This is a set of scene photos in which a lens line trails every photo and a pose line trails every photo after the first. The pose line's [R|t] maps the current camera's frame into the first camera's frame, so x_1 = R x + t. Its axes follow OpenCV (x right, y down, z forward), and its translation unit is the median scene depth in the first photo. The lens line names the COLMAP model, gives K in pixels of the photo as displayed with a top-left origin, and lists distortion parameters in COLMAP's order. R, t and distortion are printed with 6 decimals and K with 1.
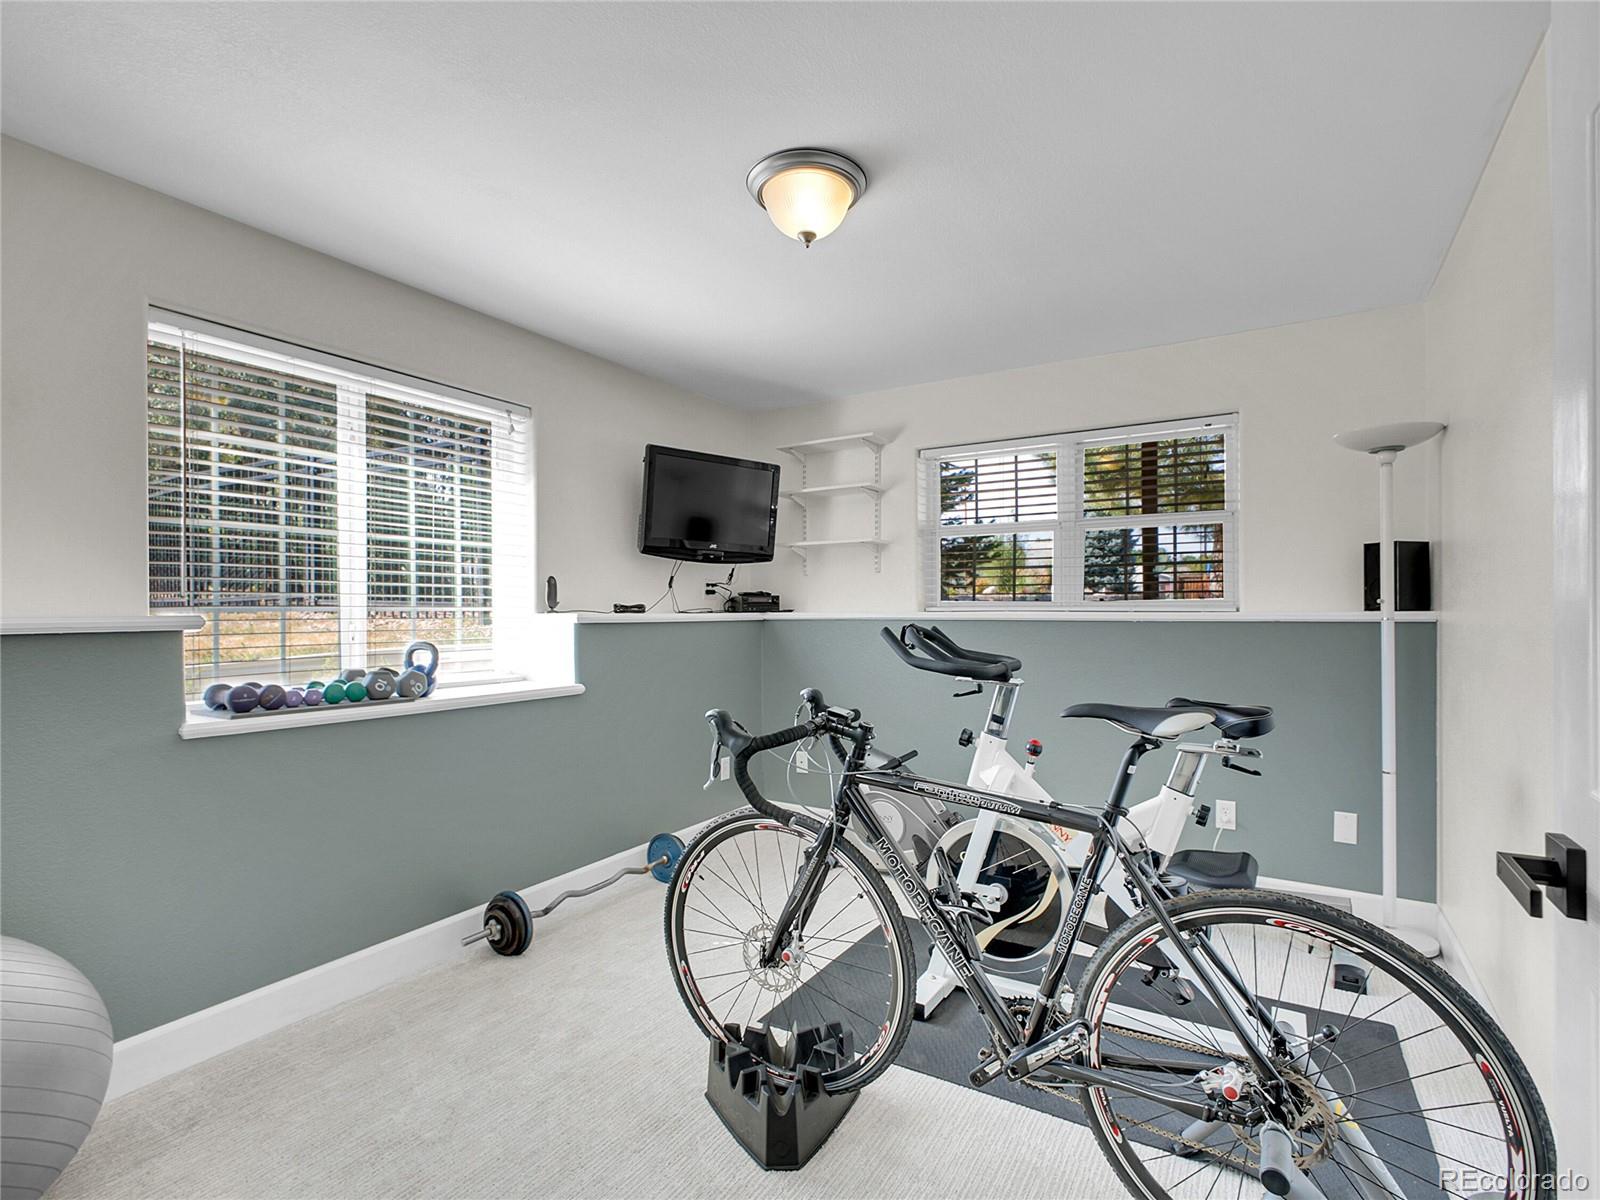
lens RADIAL K [[793.2, 0, 802.4], [0, 793.2, 606.8], [0, 0, 1]] dist [0.002503, 0.000643]
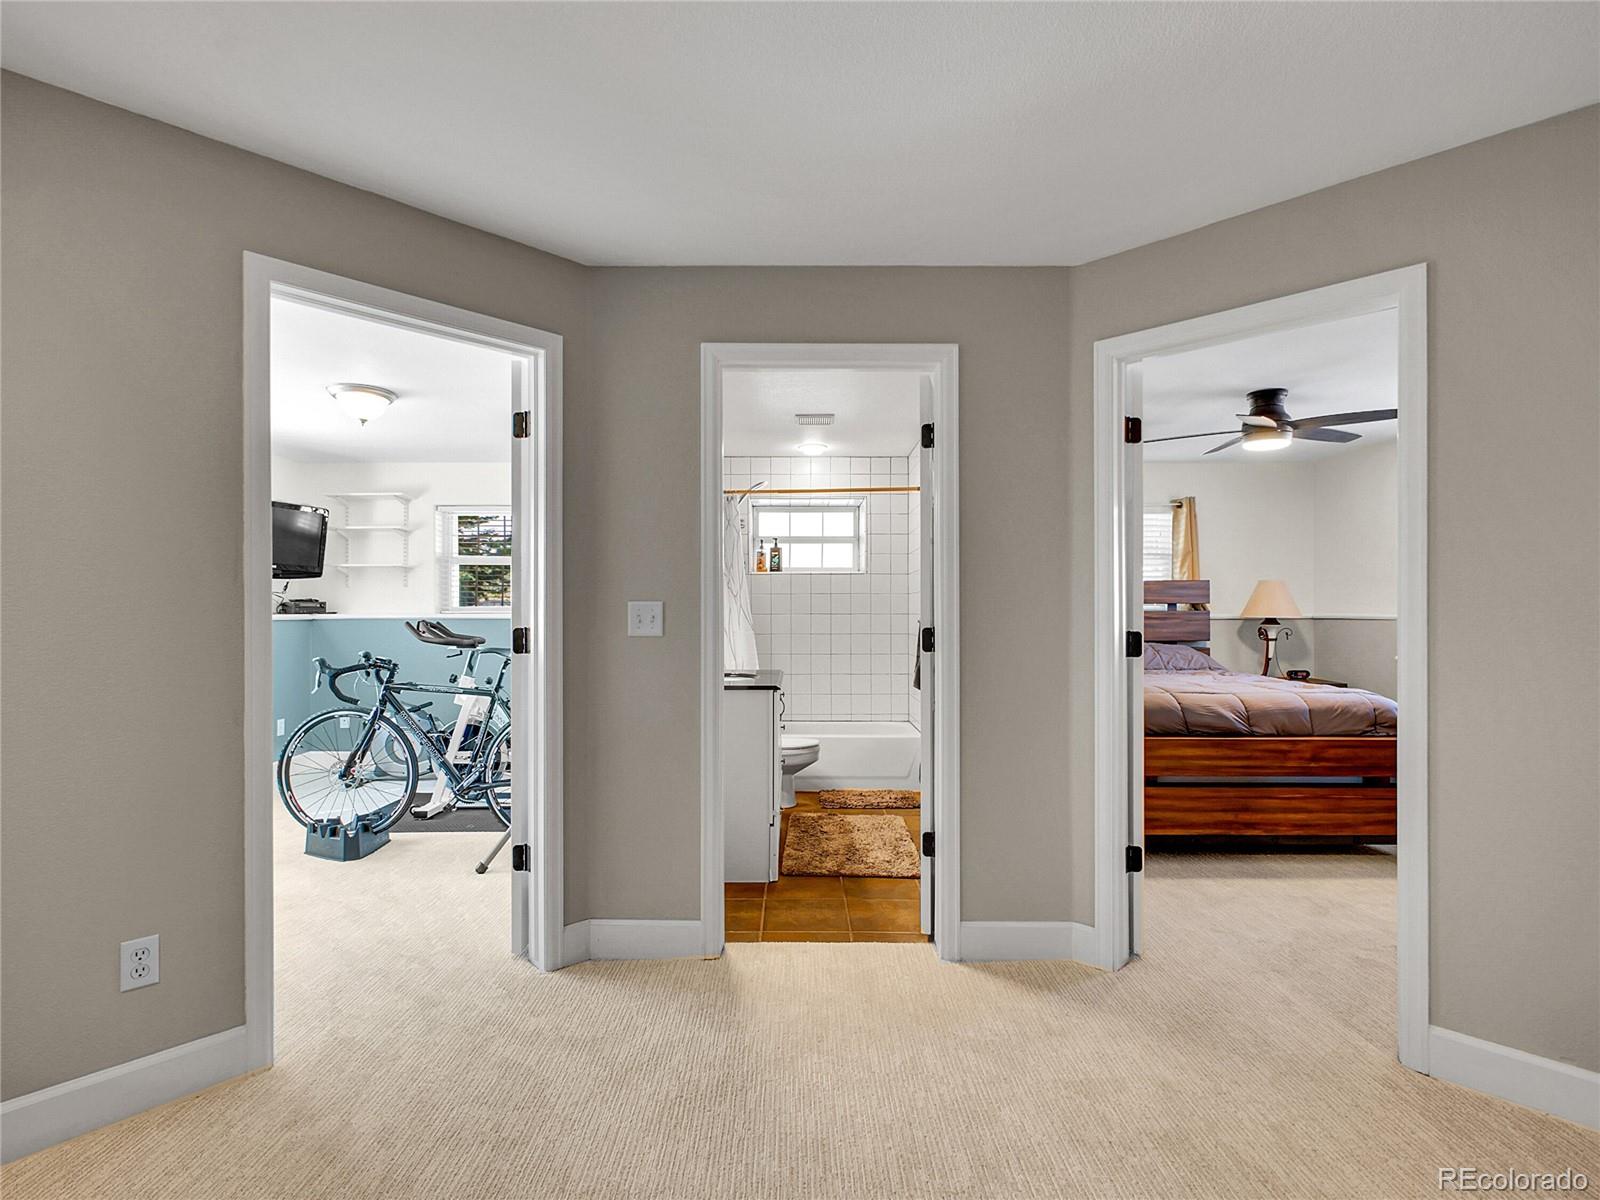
lens RADIAL K [[793.2, 0, 802.4], [0, 793.2, 606.8], [0, 0, 1]] dist [0.002503, 0.000643]
pose [[0.852175, 0.005681, 0.523225, -0.100050], [-0.003893, 0.999982, -0.004517, -0.005006], [-0.523242, 0.001813, 0.852182, -1.339052]]
